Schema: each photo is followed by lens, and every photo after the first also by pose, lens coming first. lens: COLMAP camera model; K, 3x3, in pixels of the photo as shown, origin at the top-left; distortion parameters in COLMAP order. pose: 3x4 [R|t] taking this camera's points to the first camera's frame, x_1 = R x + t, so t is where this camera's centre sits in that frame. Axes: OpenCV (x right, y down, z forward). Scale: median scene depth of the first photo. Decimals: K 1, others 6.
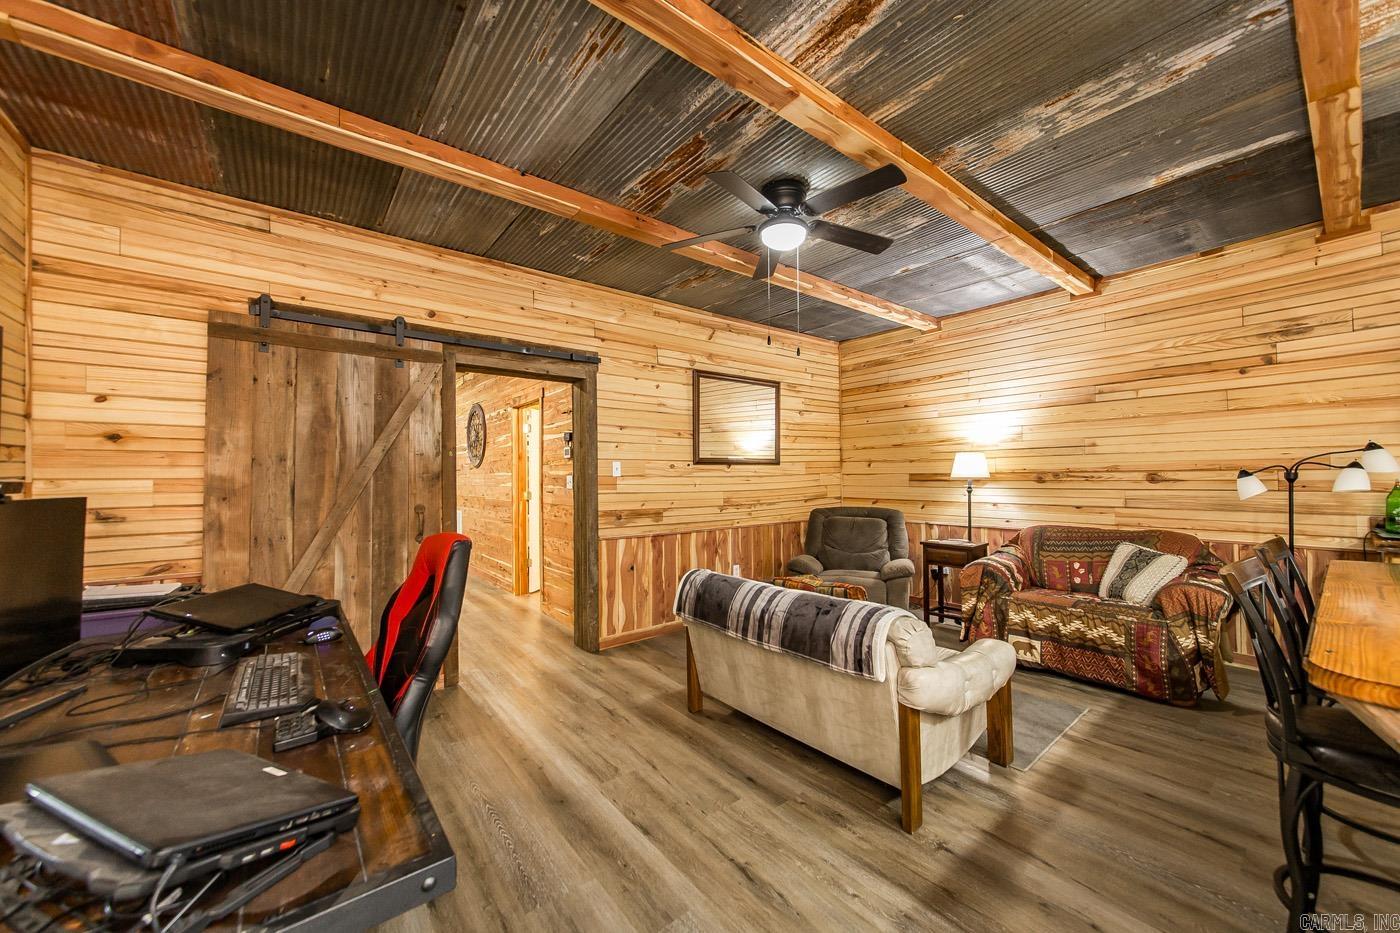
lens RADIAL K [[502.9, 0, 702.4], [0, 502.9, 464.4], [0, 0, 1]] dist [-0.005545, 0.000390]
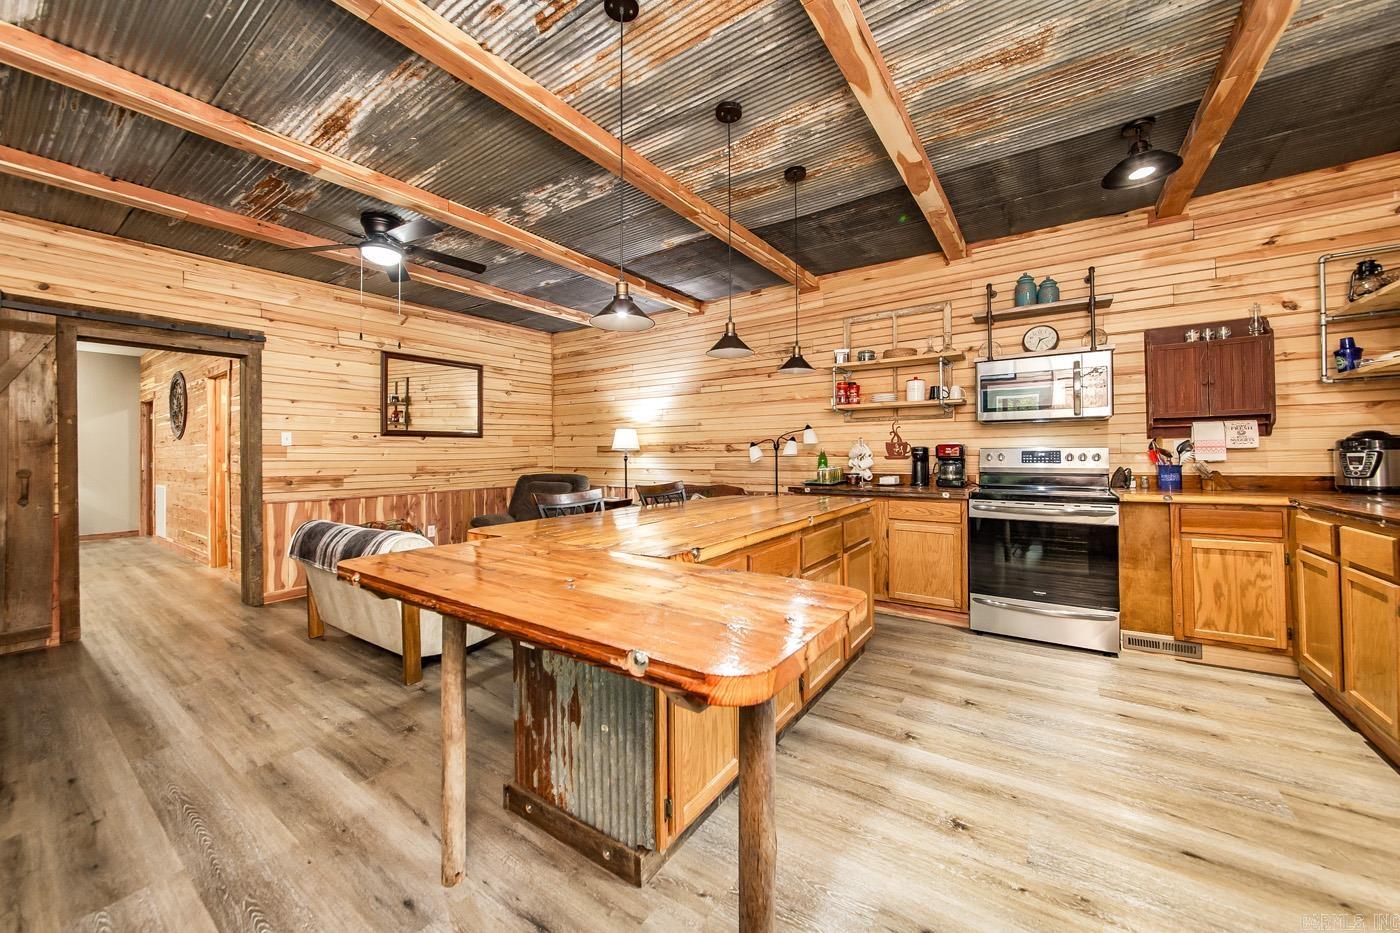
lens RADIAL K [[502.9, 0, 694.5], [0, 502.9, 446.1], [0, 0, 1]] dist [-0.005545, 0.000390]
pose [[0.960578, 0.005900, 0.277950, 0.381326], [-0.008014, 0.999947, 0.006468, 0.010686], [-0.277897, -0.008440, 0.960574, -0.299309]]
